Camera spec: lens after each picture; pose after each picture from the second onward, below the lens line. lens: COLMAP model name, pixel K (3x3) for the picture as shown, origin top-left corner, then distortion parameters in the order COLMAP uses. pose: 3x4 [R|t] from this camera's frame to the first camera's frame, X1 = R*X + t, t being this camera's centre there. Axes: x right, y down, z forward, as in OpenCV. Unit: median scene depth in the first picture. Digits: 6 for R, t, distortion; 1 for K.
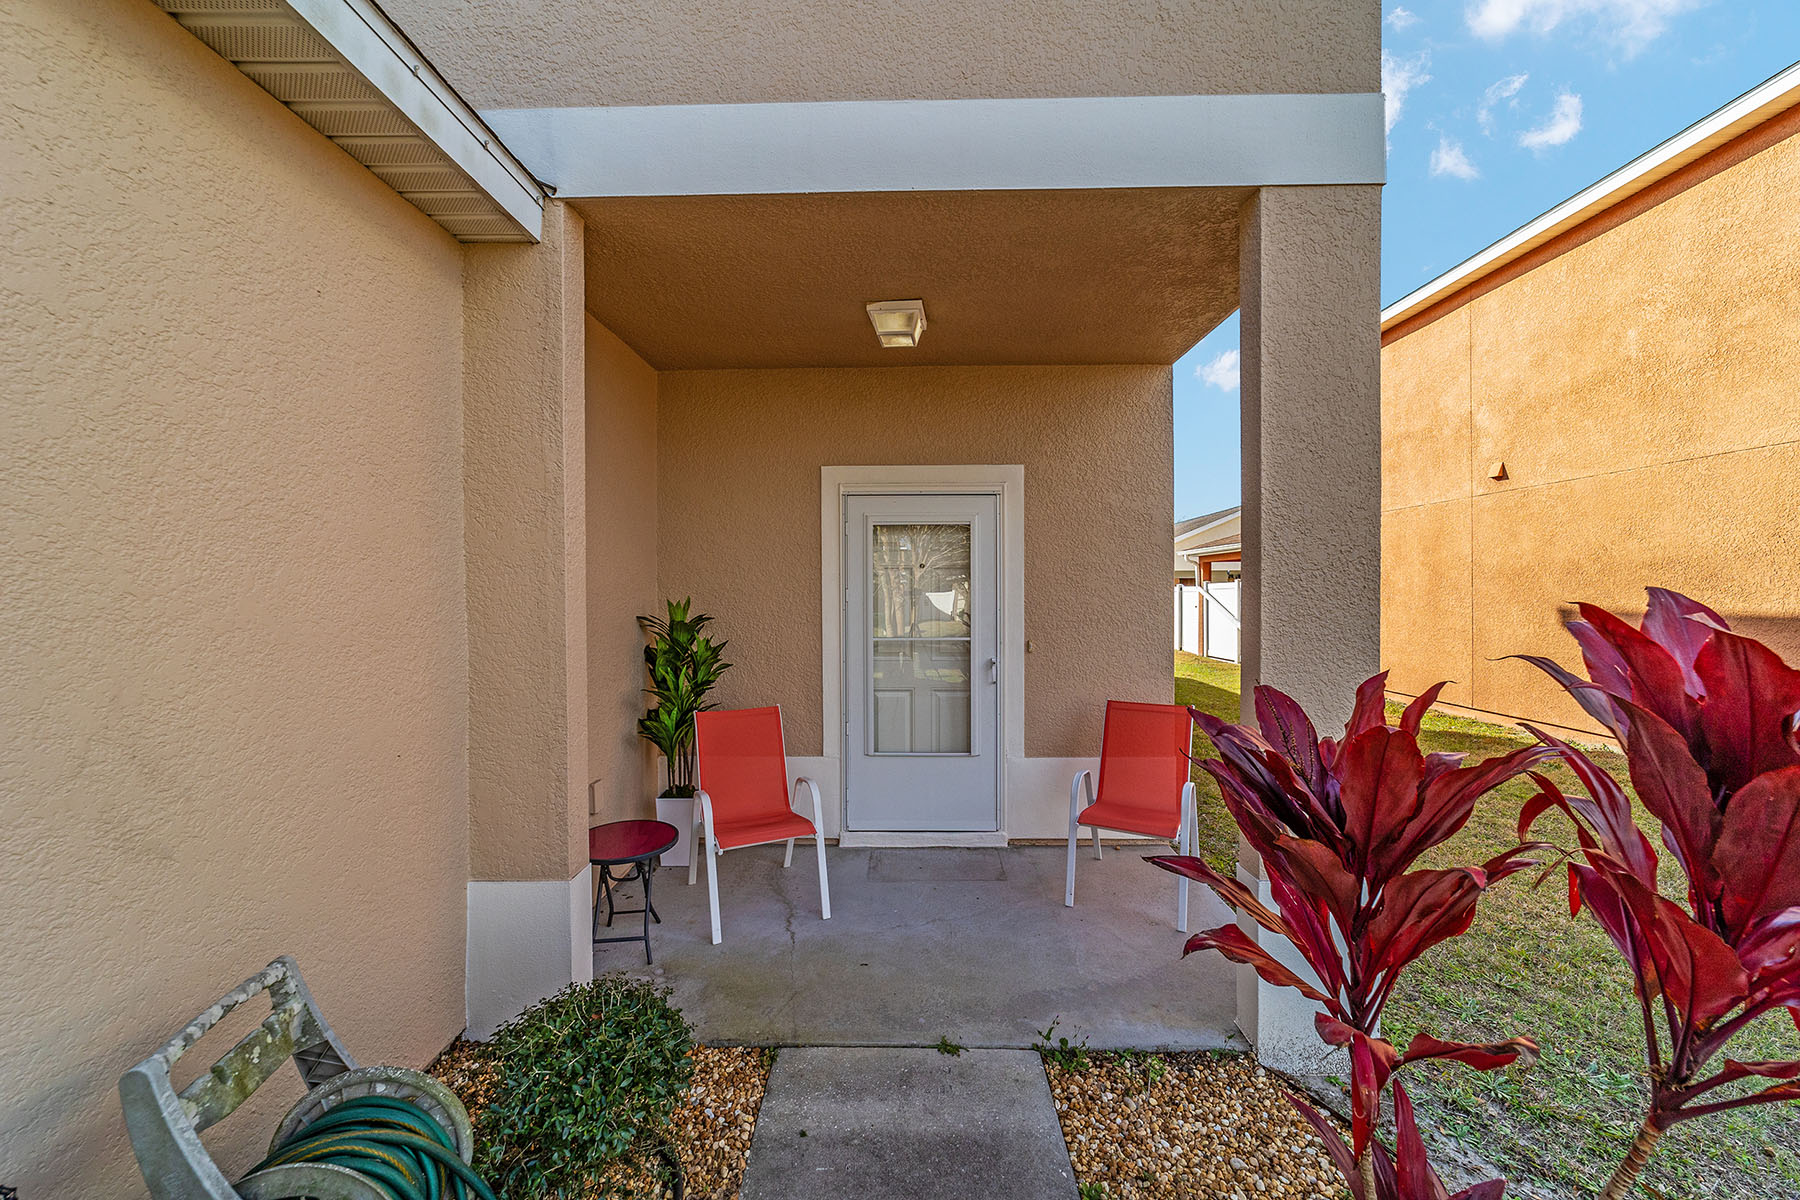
lens RADIAL K [[676.3, 0, 899.1], [0, 676.3, 592.7], [0, 0, 1]] dist [-0.002155, 0.000728]
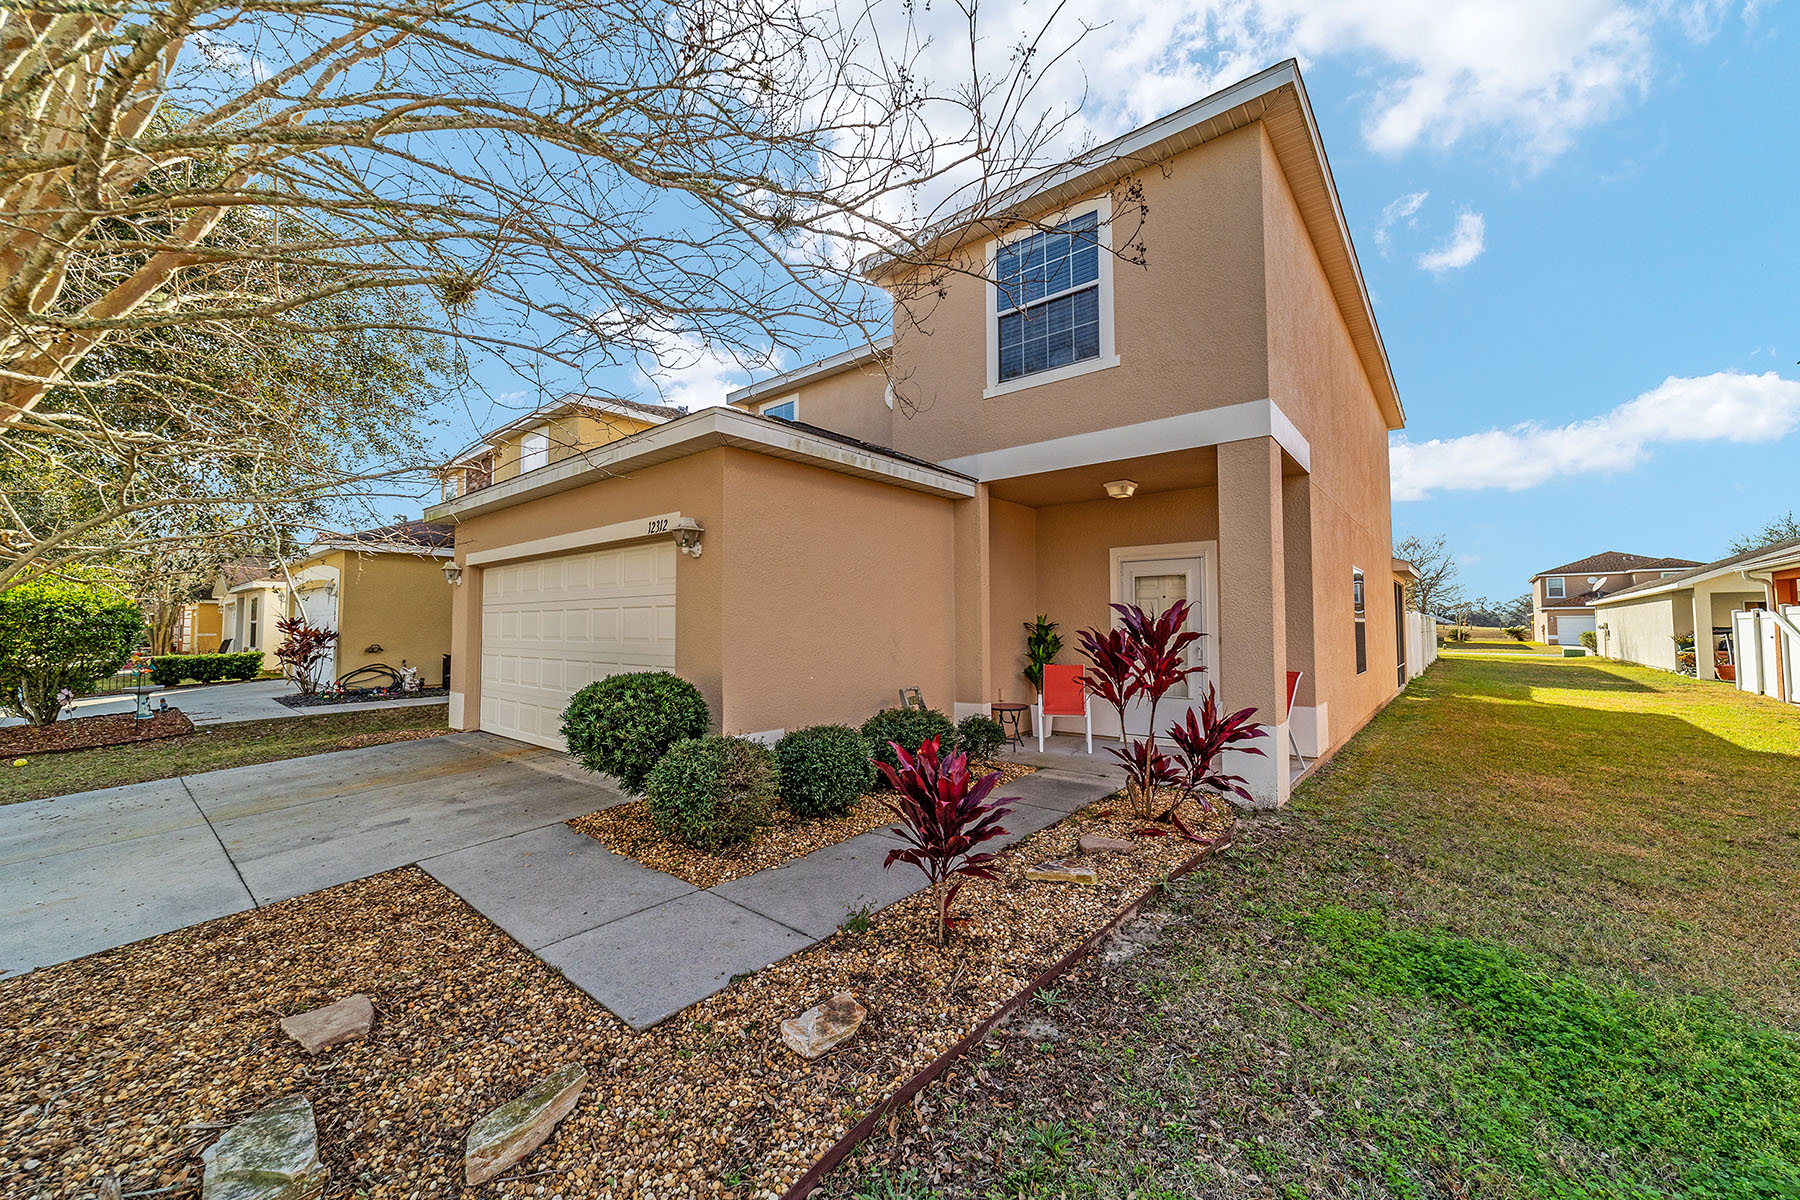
lens RADIAL K [[676.3, 0, 899.1], [0, 676.3, 592.7], [0, 0, 1]] dist [-0.002155, 0.000728]
pose [[0.768601, -0.023312, -0.639304, 1.014801], [-0.005754, 0.999043, -0.043348, 0.049237], [0.639703, 0.036996, 0.767731, -1.368711]]
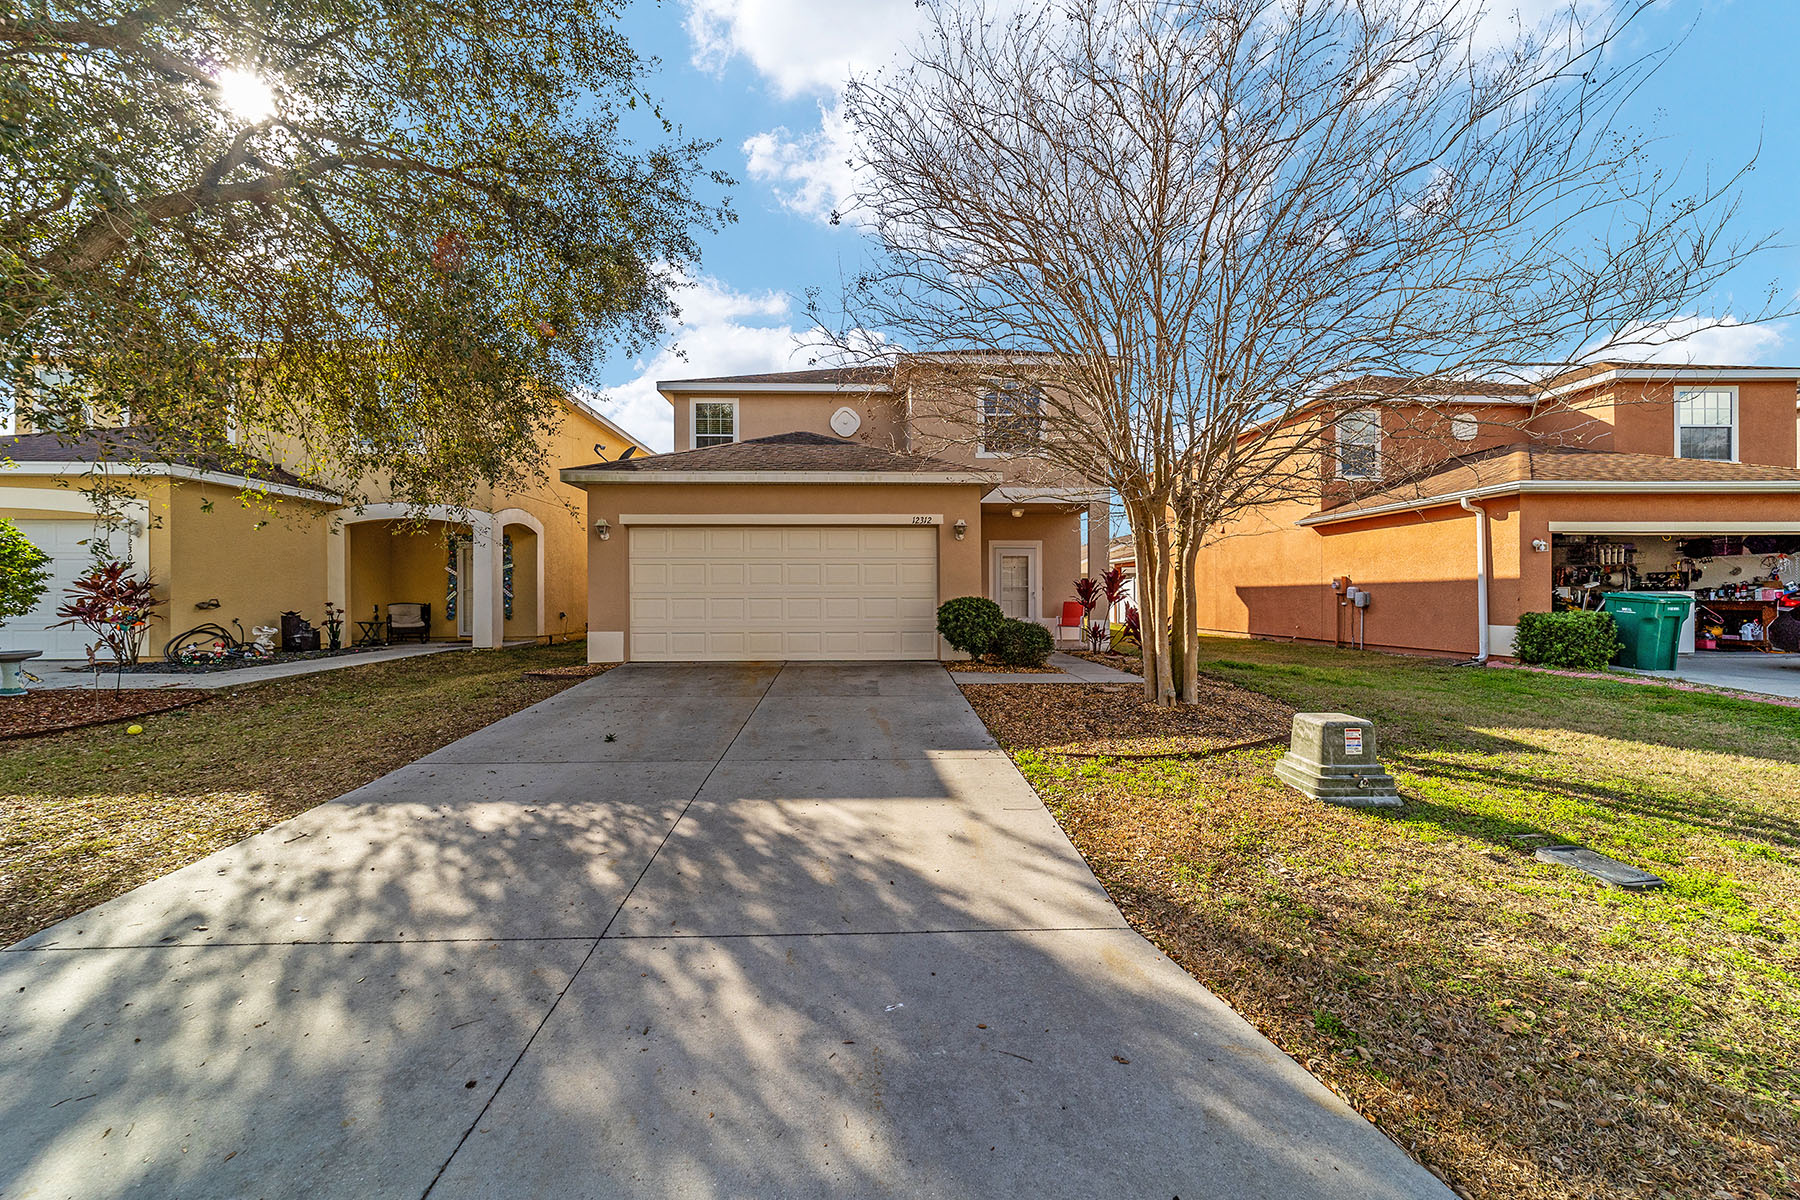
lens RADIAL K [[676.3, 0, 899.1], [0, 676.3, 592.7], [0, 0, 1]] dist [-0.002155, 0.000728]
pose [[0.998788, 0.007806, 0.048600, -1.047273], [-0.007489, 0.999950, -0.006690, 0.180988], [-0.048650, 0.006318, 0.998796, -3.842611]]
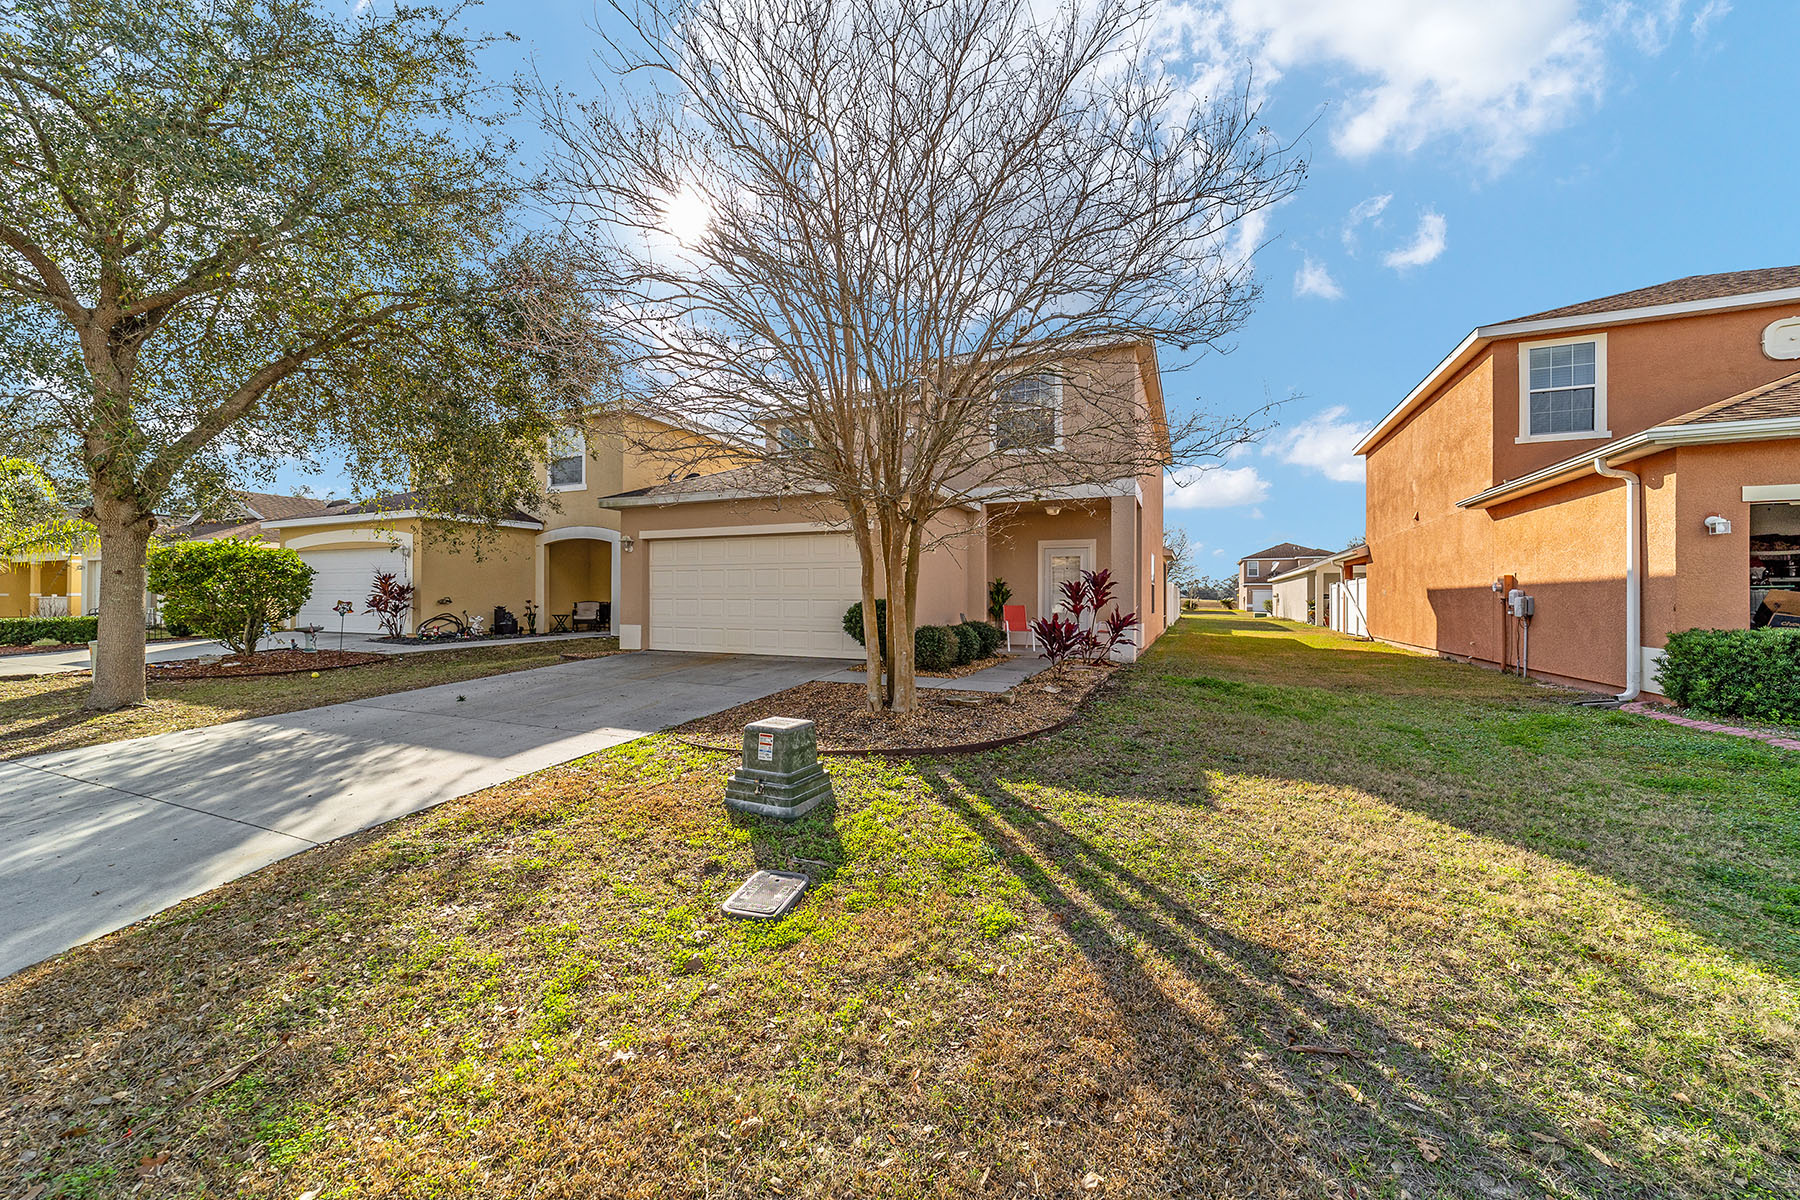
lens RADIAL K [[676.3, 0, 899.1], [0, 676.3, 592.7], [0, 0, 1]] dist [-0.002155, 0.000728]
pose [[0.918026, 0.010415, -0.396384, 0.939793], [-0.013175, 0.999904, -0.004240, 0.156889], [0.396302, 0.009114, 0.918075, -3.635531]]
